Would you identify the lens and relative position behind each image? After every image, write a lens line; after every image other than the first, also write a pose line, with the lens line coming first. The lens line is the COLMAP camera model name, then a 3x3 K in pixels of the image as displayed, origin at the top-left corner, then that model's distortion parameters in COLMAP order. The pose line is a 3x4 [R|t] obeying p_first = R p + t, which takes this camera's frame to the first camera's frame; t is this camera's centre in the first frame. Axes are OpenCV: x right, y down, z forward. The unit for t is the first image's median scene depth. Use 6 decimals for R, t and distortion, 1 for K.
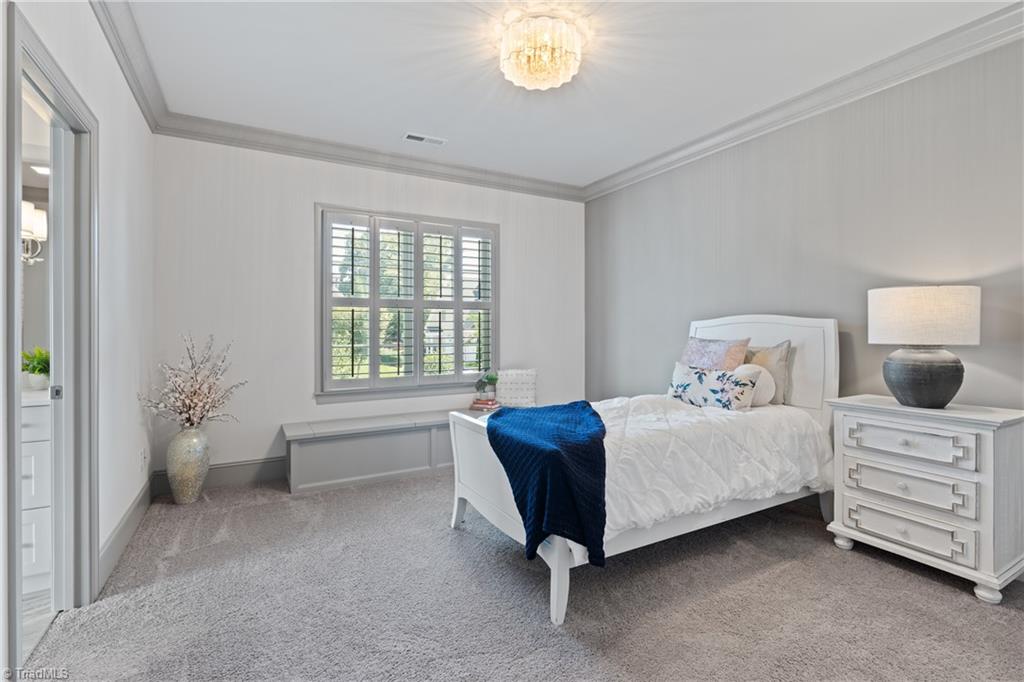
lens RADIAL K [[459.3, 0, 506.3], [0, 459.3, 342.0], [0, 0, 1]] dist [0.000284, 0.000074]
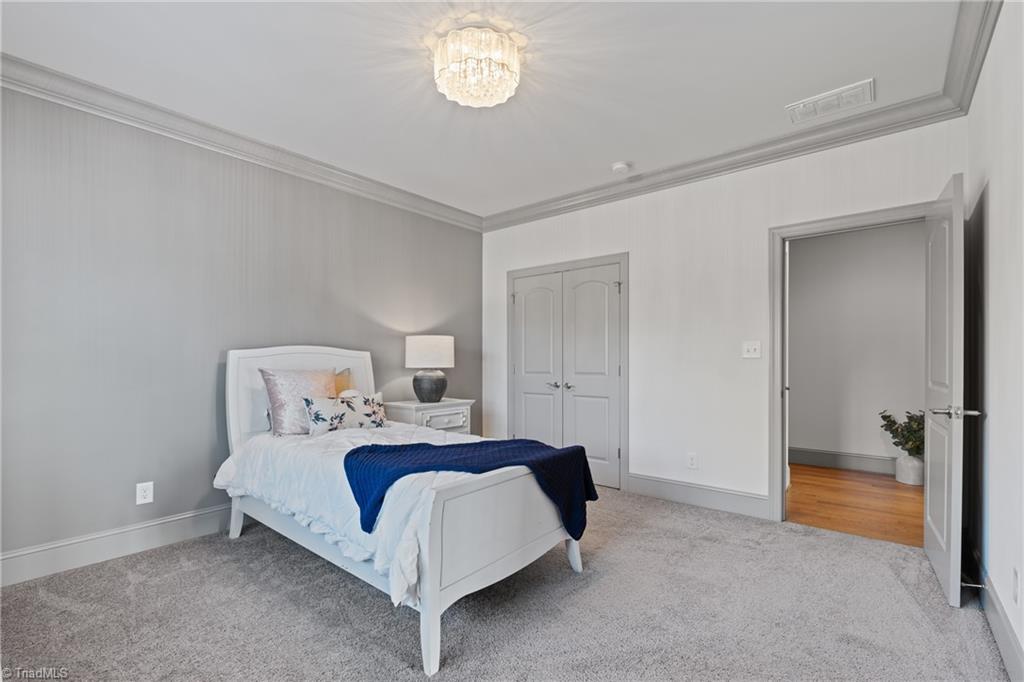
lens RADIAL K [[450.4, 0, 510.4], [0, 450.4, 353.7], [0, 0, 1]] dist [-0.002150, 0.000098]
pose [[-0.354748, -0.004959, 0.934949, -0.722596], [0.006298, 0.999951, 0.007693, -0.051512], [-0.934941, 0.008618, -0.354699, 1.081697]]
